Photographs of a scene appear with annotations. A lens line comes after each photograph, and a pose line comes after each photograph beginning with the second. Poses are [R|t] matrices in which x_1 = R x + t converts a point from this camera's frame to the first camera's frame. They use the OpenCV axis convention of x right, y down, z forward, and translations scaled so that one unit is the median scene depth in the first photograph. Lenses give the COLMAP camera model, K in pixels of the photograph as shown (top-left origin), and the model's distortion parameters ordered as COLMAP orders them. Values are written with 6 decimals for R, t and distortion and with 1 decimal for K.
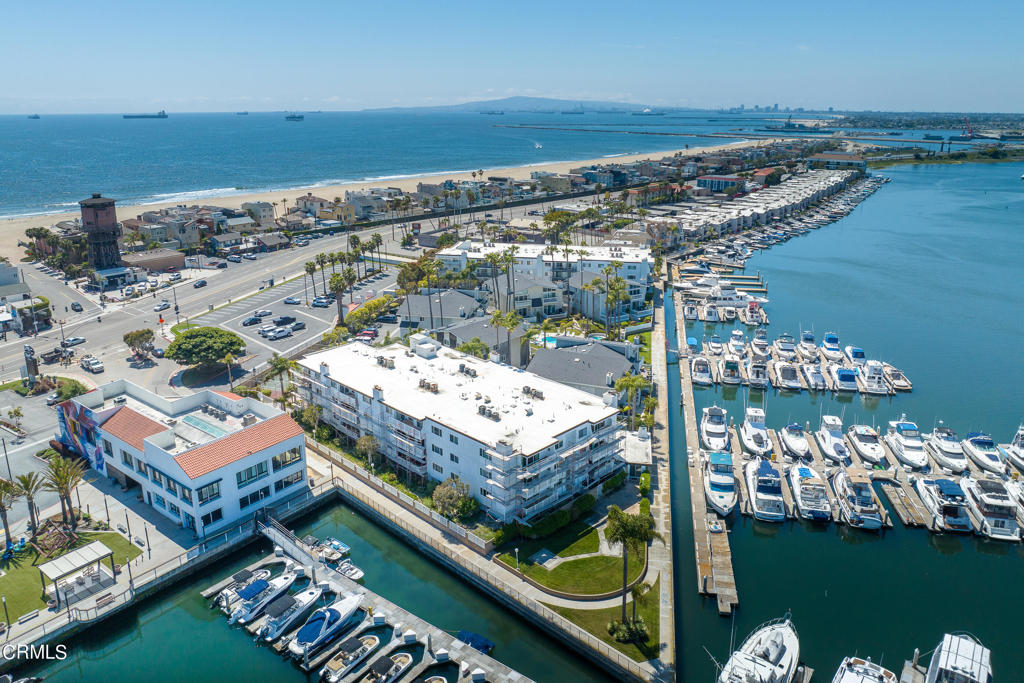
lens RADIAL K [[682.3, 0, 512.0], [0, 682.3, 341.5], [0, 0, 1]] dist [-0.035890, 0.000252]
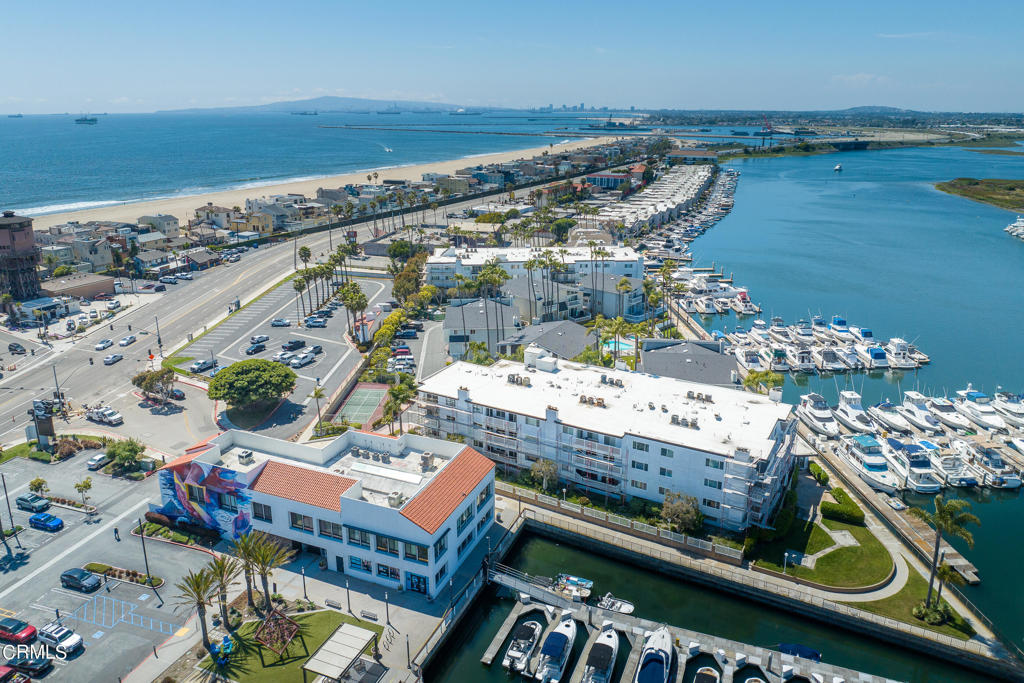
lens RADIAL K [[682.3, 0, 512.0], [0, 682.3, 341.5], [0, 0, 1]] dist [-0.035890, 0.000252]
pose [[0.968878, -0.078767, 0.234671, -0.283494], [0.078809, 0.996847, 0.009212, -0.022406], [-0.234657, 0.009568, 0.972031, 0.060205]]
